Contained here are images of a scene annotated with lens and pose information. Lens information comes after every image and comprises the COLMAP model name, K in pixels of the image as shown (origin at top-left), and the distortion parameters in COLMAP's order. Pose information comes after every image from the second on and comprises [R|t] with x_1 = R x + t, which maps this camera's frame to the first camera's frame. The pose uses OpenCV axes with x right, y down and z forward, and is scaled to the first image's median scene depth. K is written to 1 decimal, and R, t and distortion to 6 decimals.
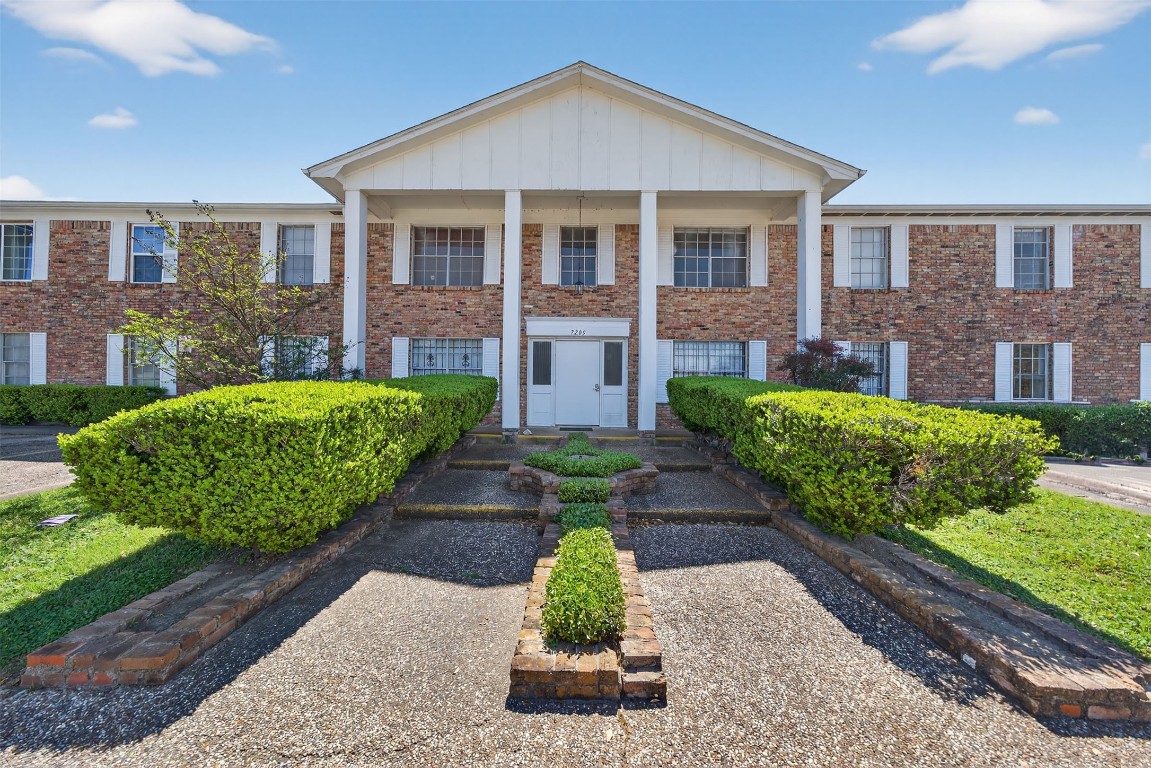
lens RADIAL K [[393.1, 0, 565.1], [0, 393.1, 379.2], [0, 0, 1]] dist [0.000270, 0.000054]
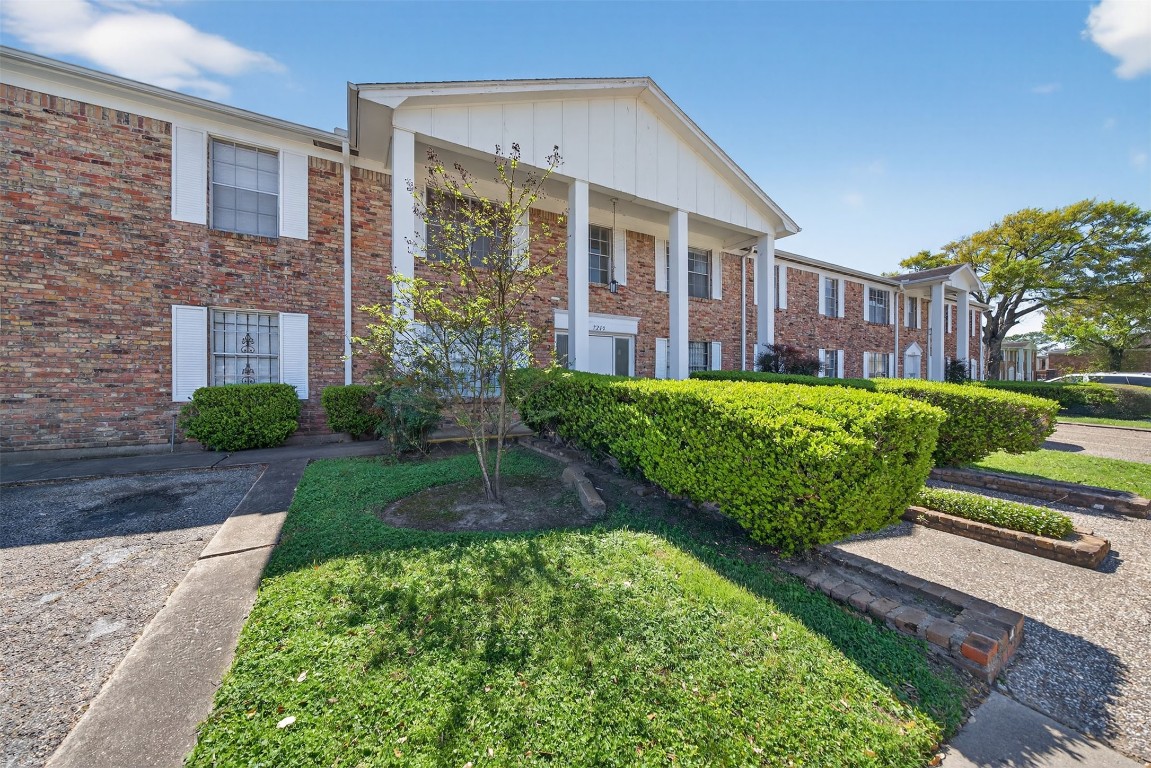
lens RADIAL K [[393.1, 0, 565.1], [0, 393.1, 379.2], [0, 0, 1]] dist [0.000270, 0.000054]
pose [[0.860996, -0.013093, 0.508444, -0.609154], [-0.001459, 0.999601, 0.028213, -0.012261], [-0.508610, -0.025034, 0.860633, 0.147785]]
